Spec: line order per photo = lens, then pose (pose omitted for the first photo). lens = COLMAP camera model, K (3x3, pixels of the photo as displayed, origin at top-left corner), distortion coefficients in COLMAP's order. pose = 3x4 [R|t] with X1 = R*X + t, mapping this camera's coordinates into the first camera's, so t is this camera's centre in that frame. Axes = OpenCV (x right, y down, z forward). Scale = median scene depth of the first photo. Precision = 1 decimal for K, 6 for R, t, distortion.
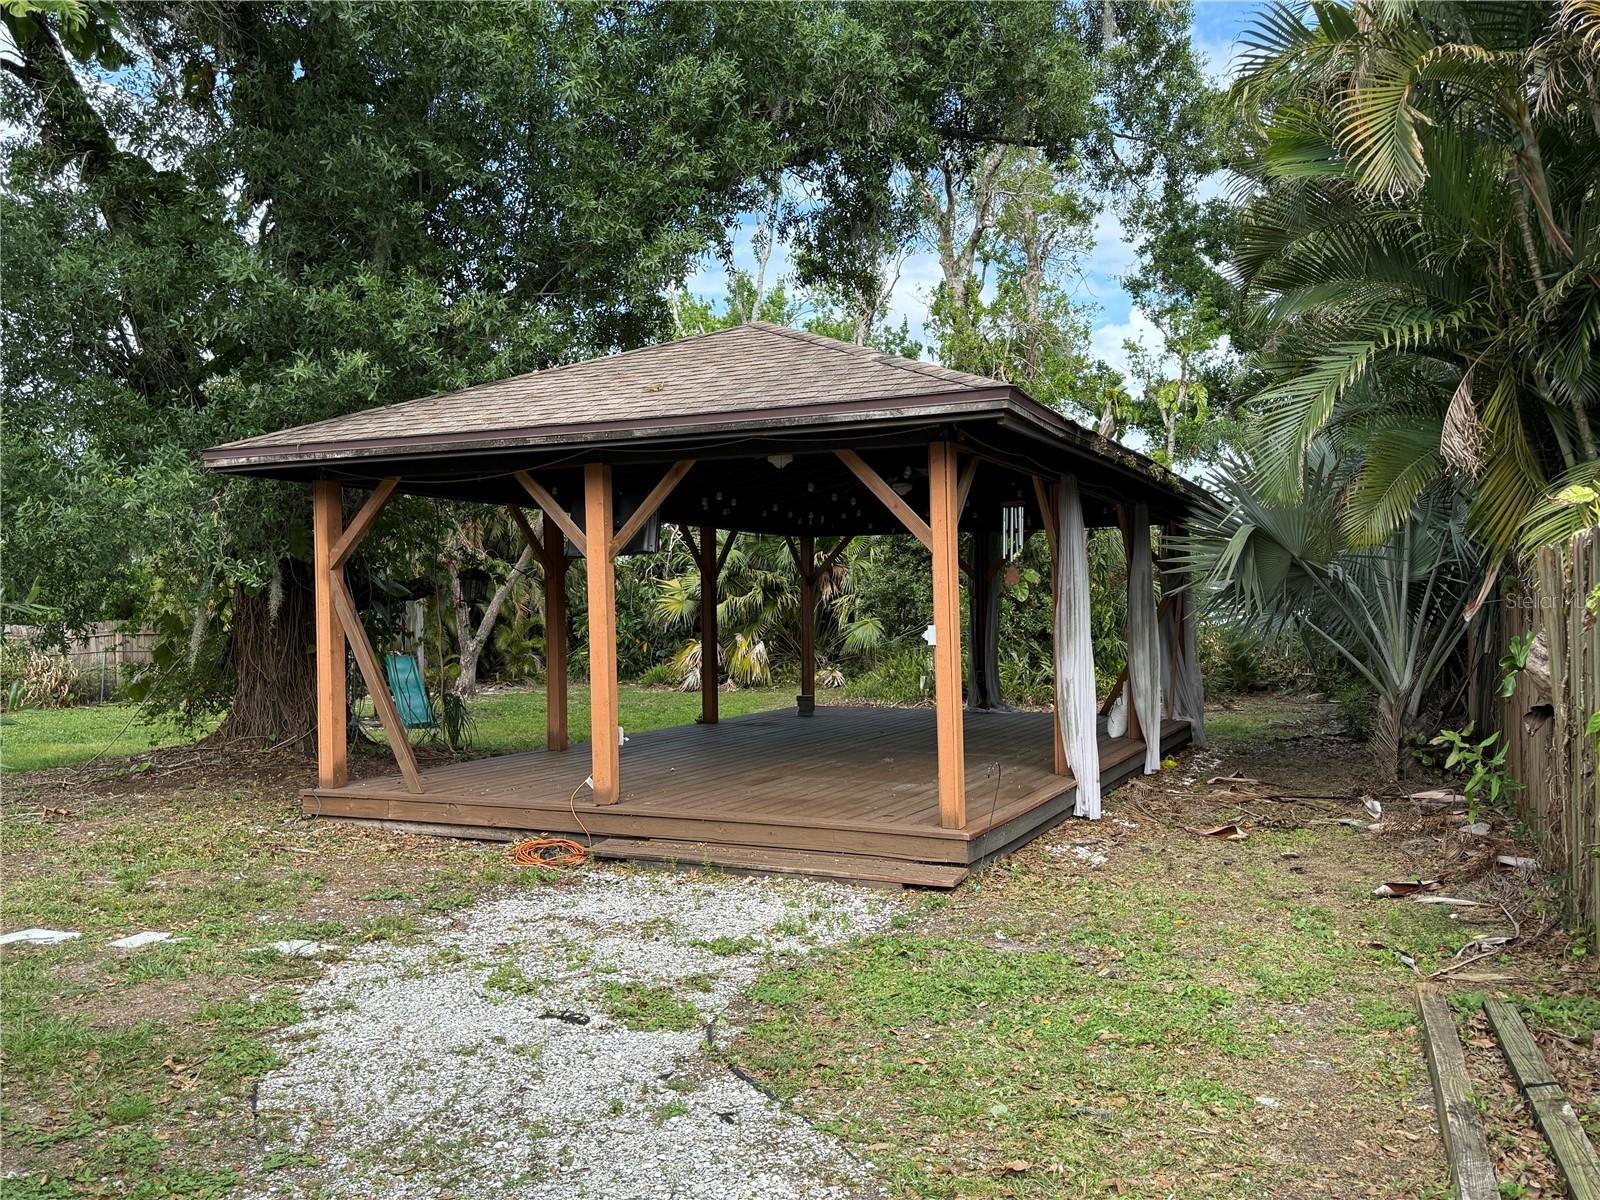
lens RADIAL K [[1318.5, 0, 800.0], [0, 1318.5, 600.0], [0, 0, 1]] dist [-0.000256, -0.000314]
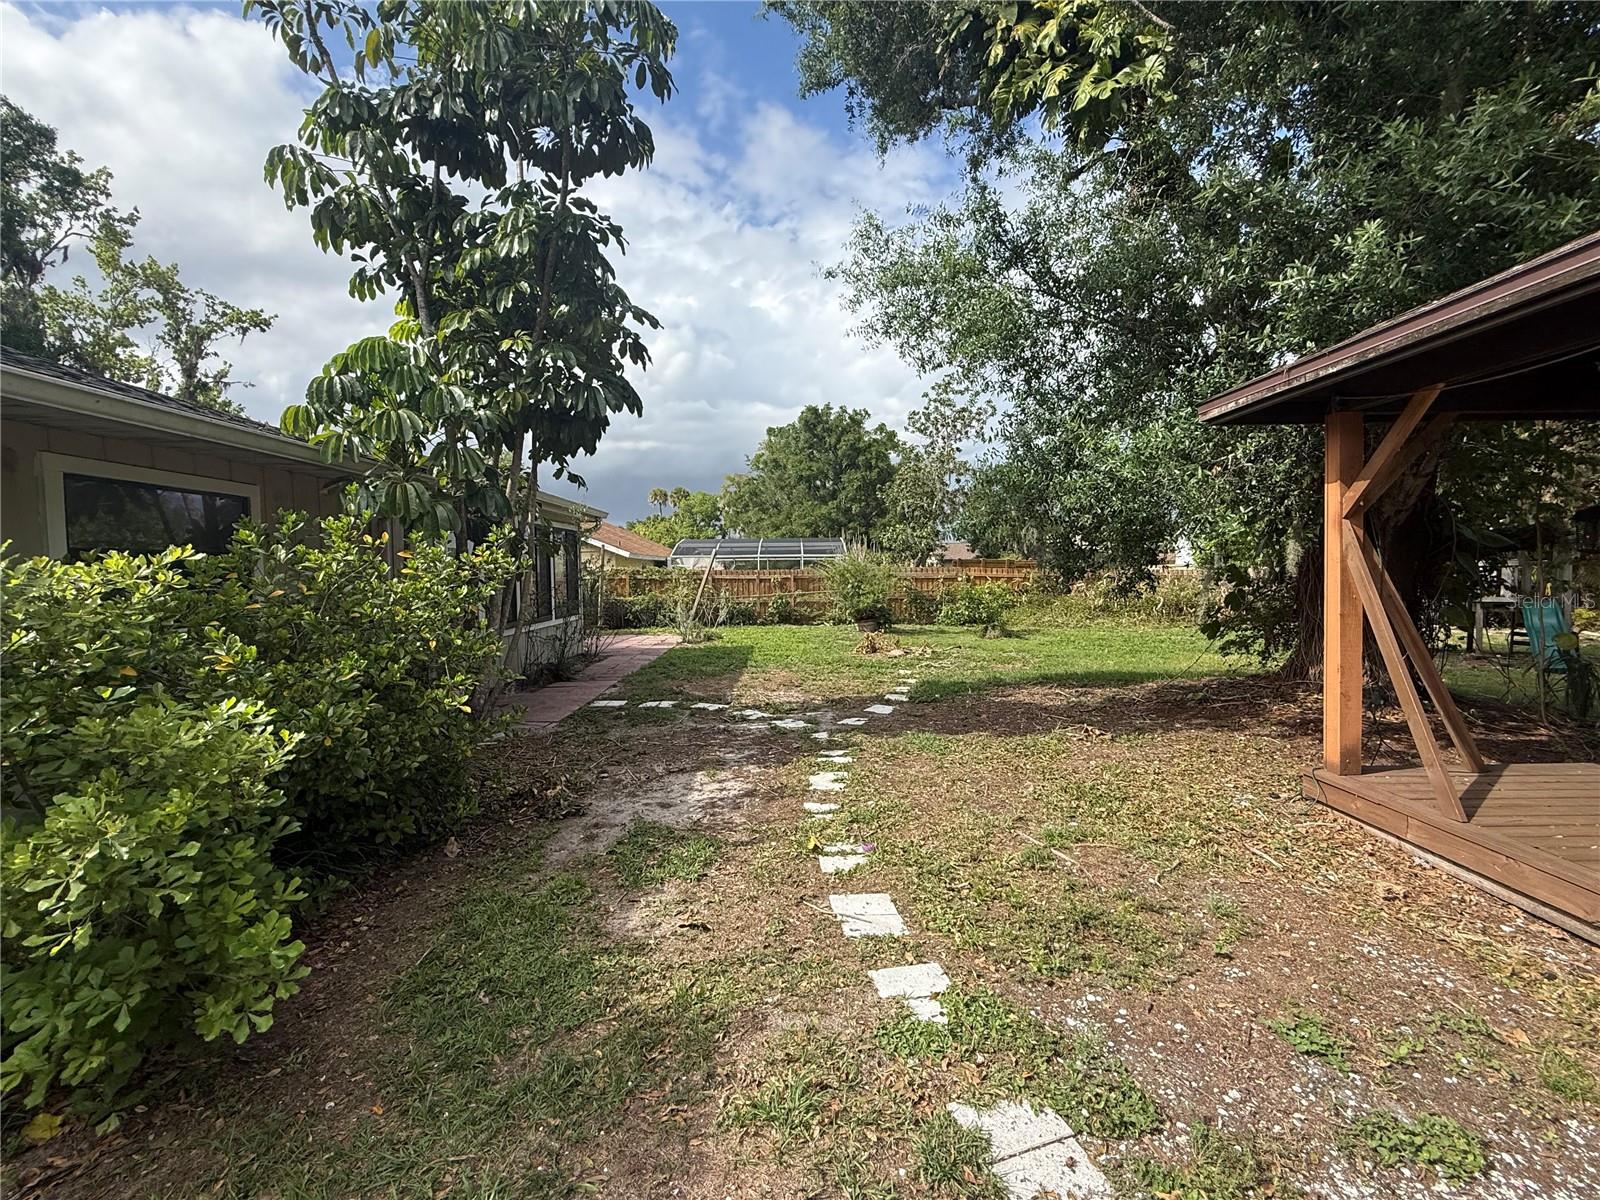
lens RADIAL K [[697.8, 0, 800.0], [0, 697.8, 600.0], [0, 0, 1]] dist [-0.001764, -0.000569]
pose [[0.418873, 0.046150, -0.906871, -0.094781], [0.013797, 0.998269, 0.057174, -0.001294], [0.907940, -0.036461, 0.417511, 0.494316]]
